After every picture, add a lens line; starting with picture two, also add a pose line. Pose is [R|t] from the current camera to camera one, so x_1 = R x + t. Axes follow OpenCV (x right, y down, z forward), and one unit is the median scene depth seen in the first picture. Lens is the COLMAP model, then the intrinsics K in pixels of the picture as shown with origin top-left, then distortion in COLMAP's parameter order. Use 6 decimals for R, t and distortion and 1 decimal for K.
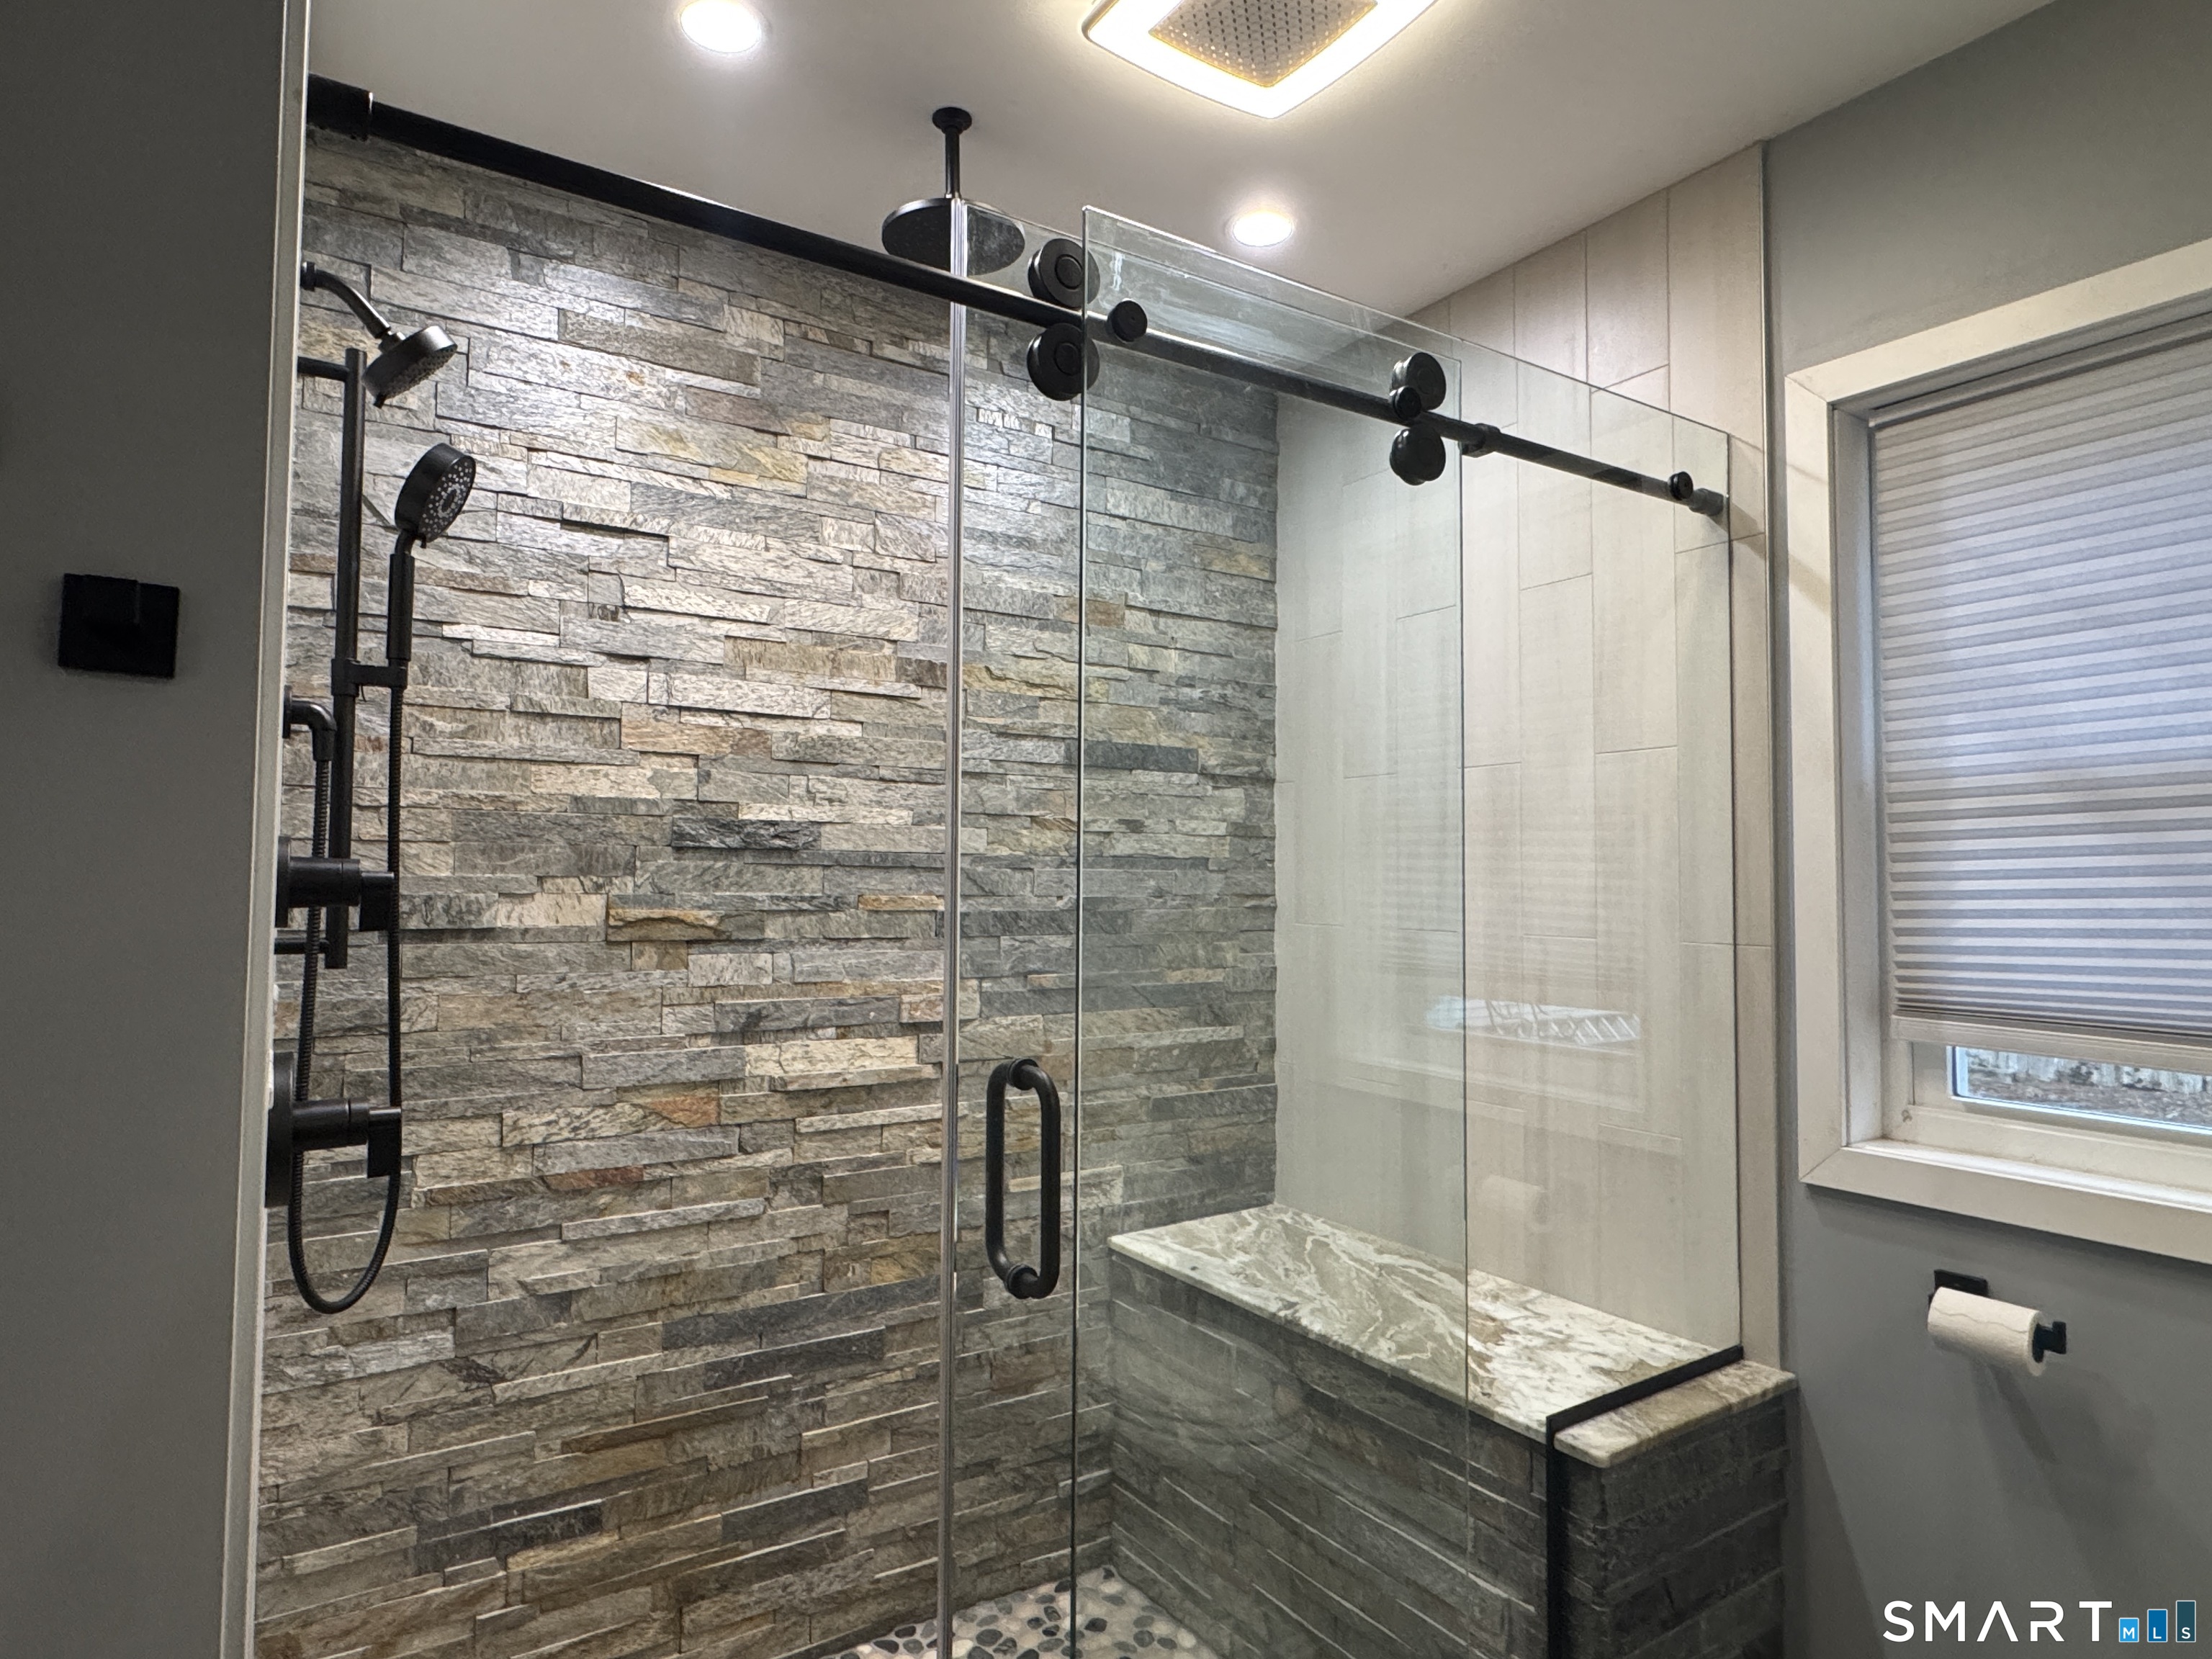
lens RADIAL K [[1248.7, 0, 1110.6], [0, 1248.7, 831.2], [0, 0, 1]] dist [-0.000986, 0.002342]
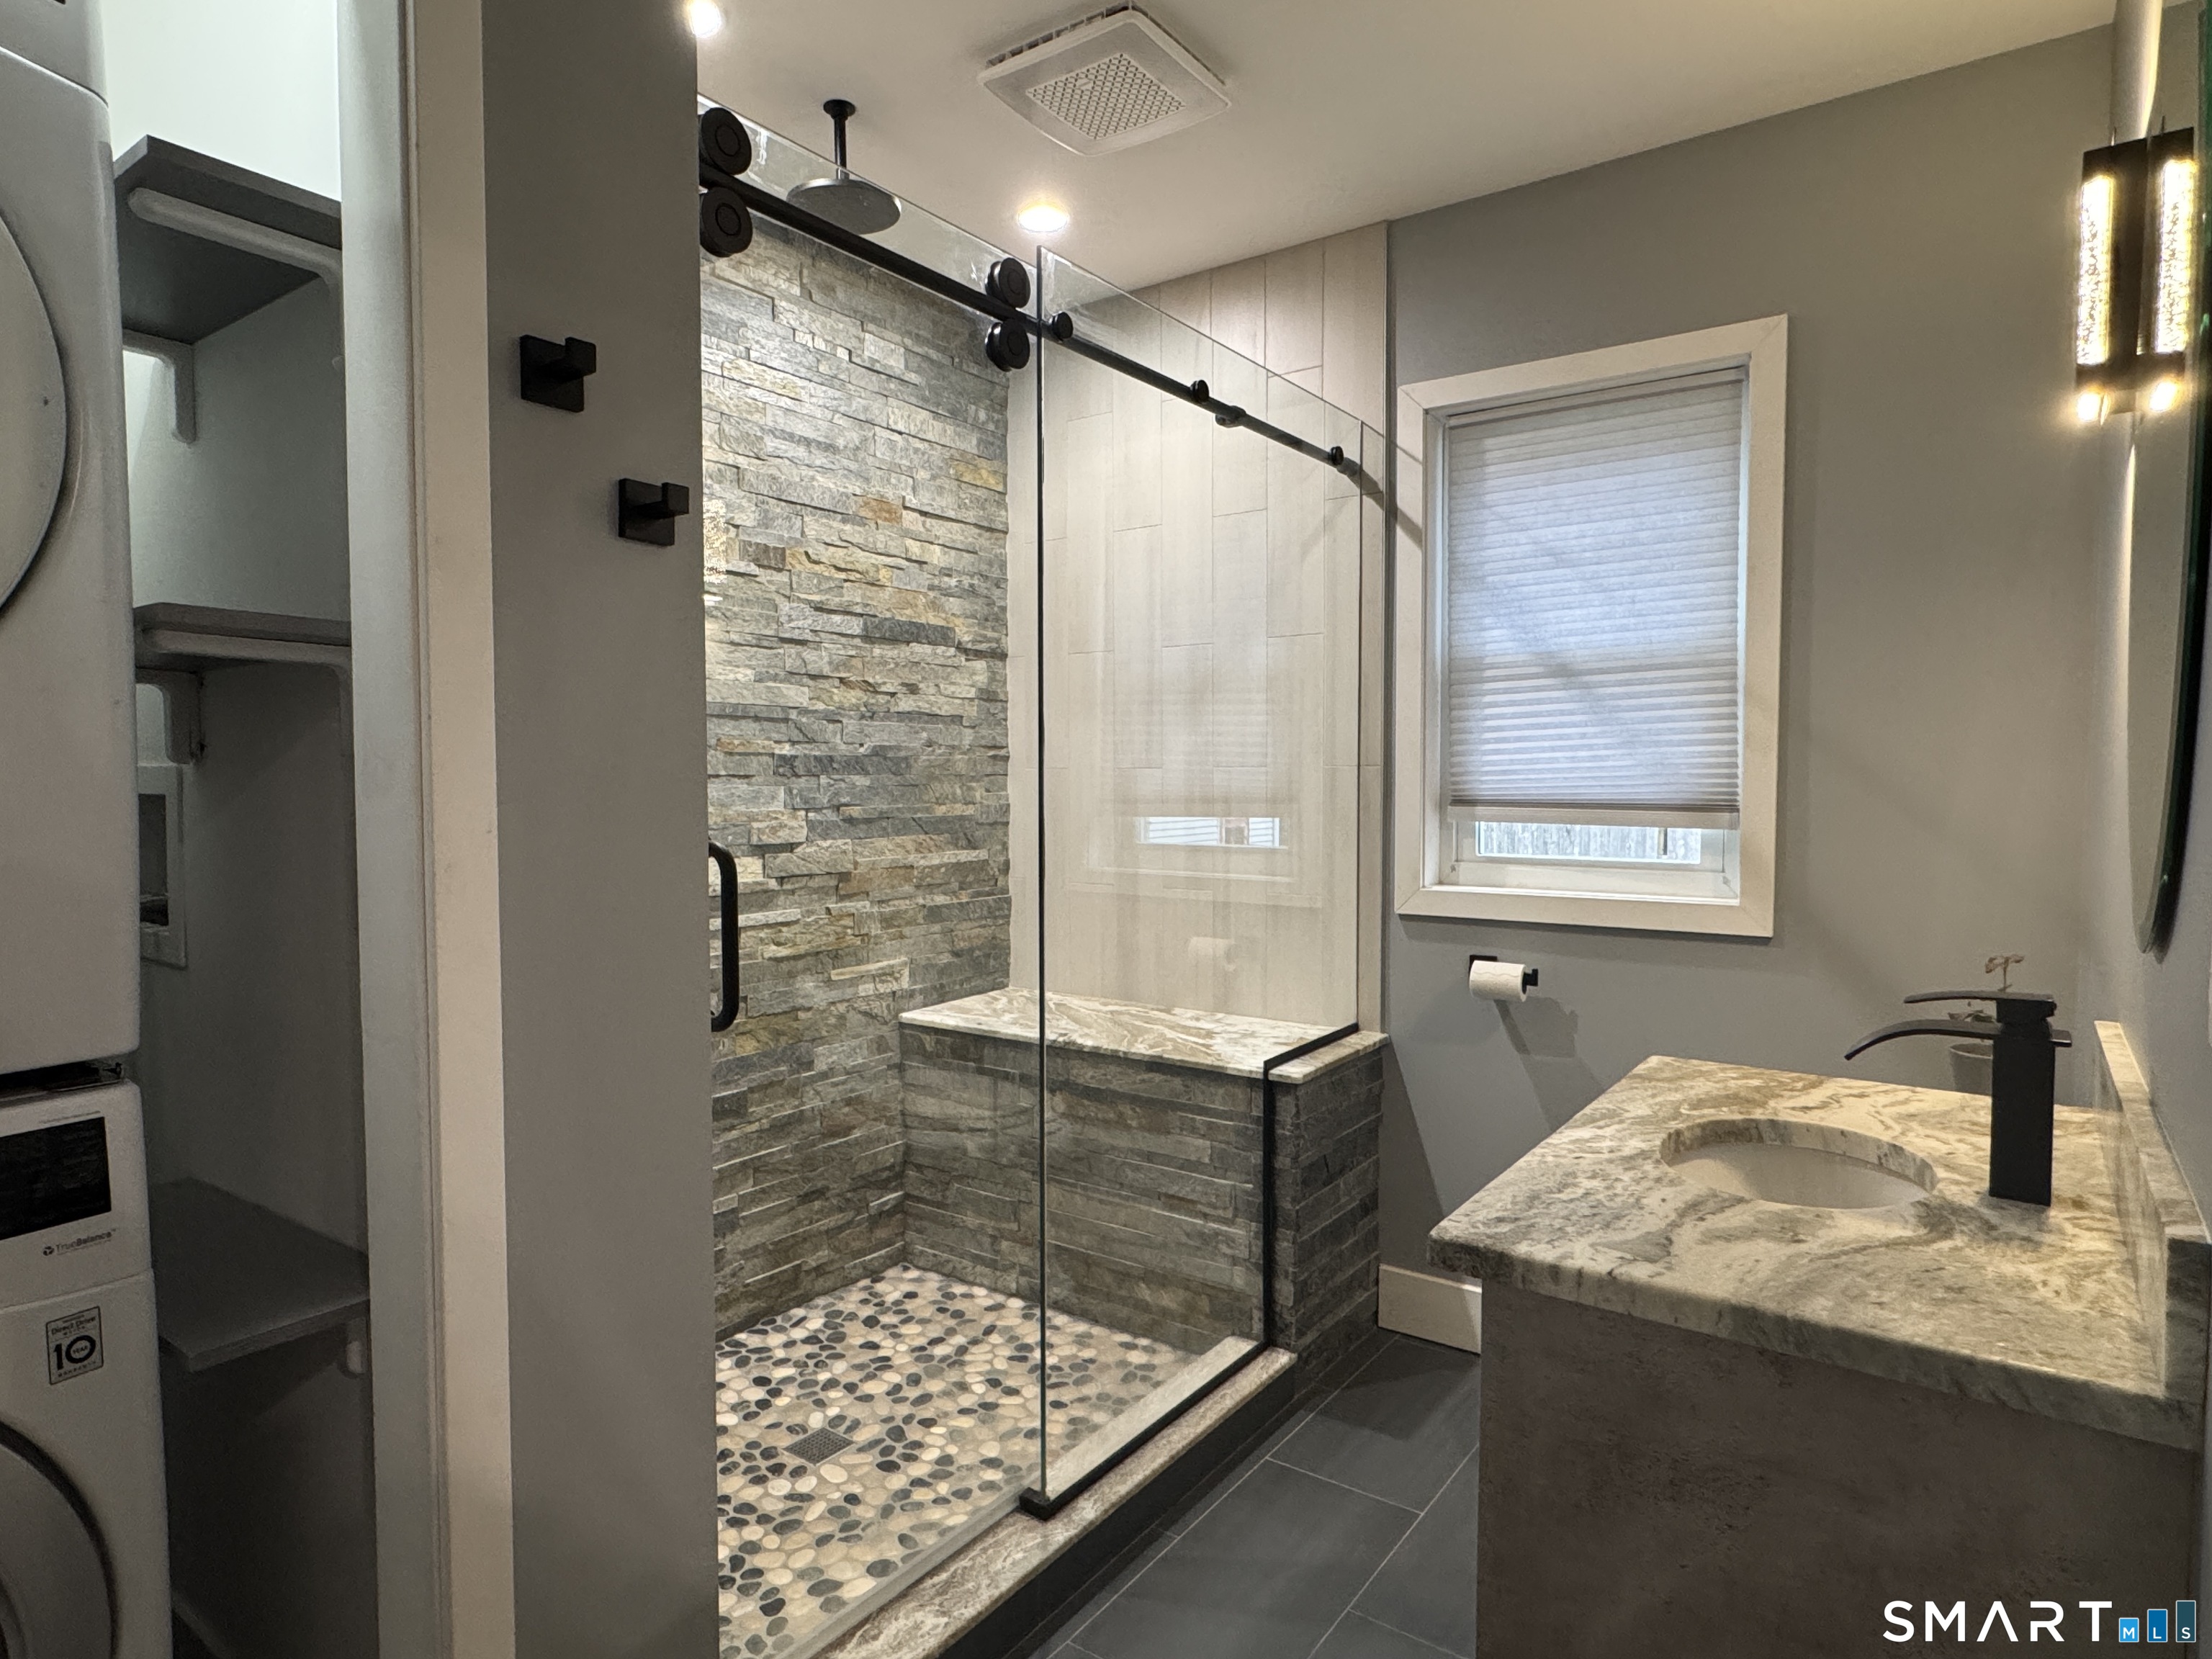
lens RADIAL K [[1248.7, 0, 1100.8], [0, 1248.7, 844.4], [0, 0, 1]] dist [-0.000986, 0.002342]
pose [[0.930148, -0.031671, 0.365816, -0.298286], [-0.002720, 0.995652, 0.093116, 0.038385], [-0.367174, -0.087607, 0.926017, -0.258390]]
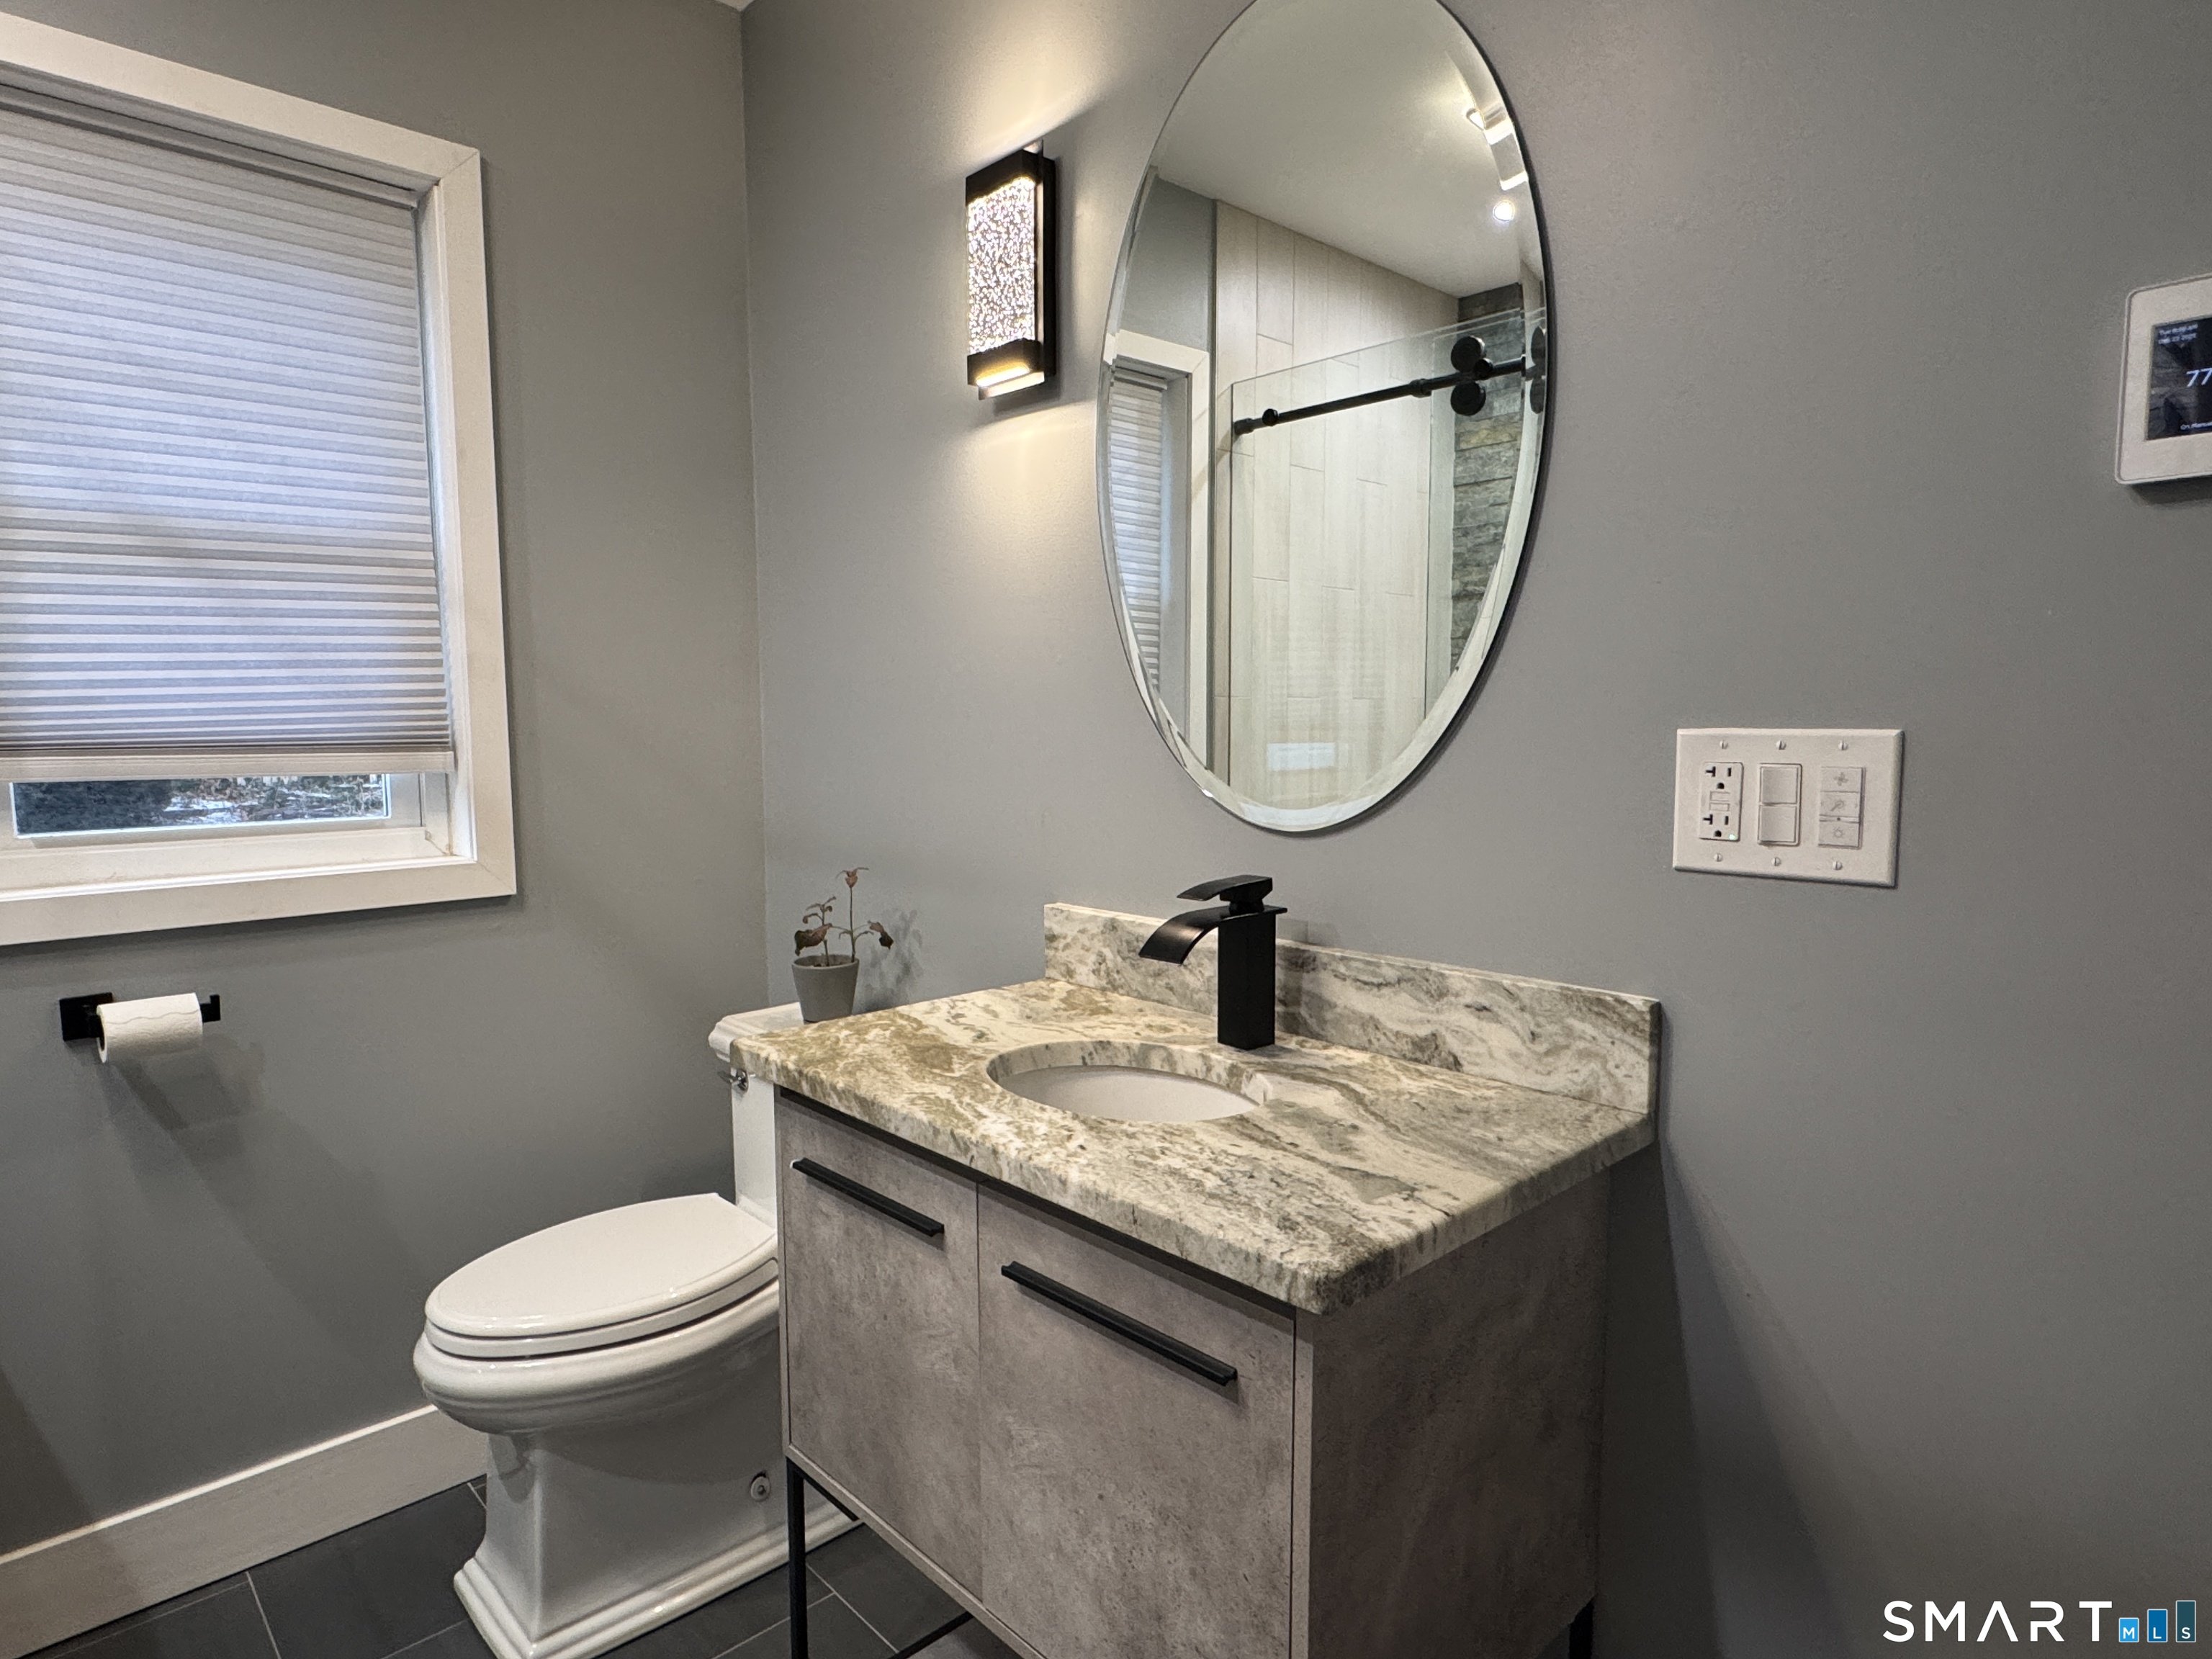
lens RADIAL K [[1248.7, 0, 1108.4], [0, 1248.7, 825.2], [0, 0, 1]] dist [-0.000986, 0.002342]
pose [[-0.178489, -0.097229, 0.979126, -0.349338], [-0.032761, 0.995141, 0.092847, 0.066218], [-0.983396, -0.015505, -0.180807, 0.262718]]
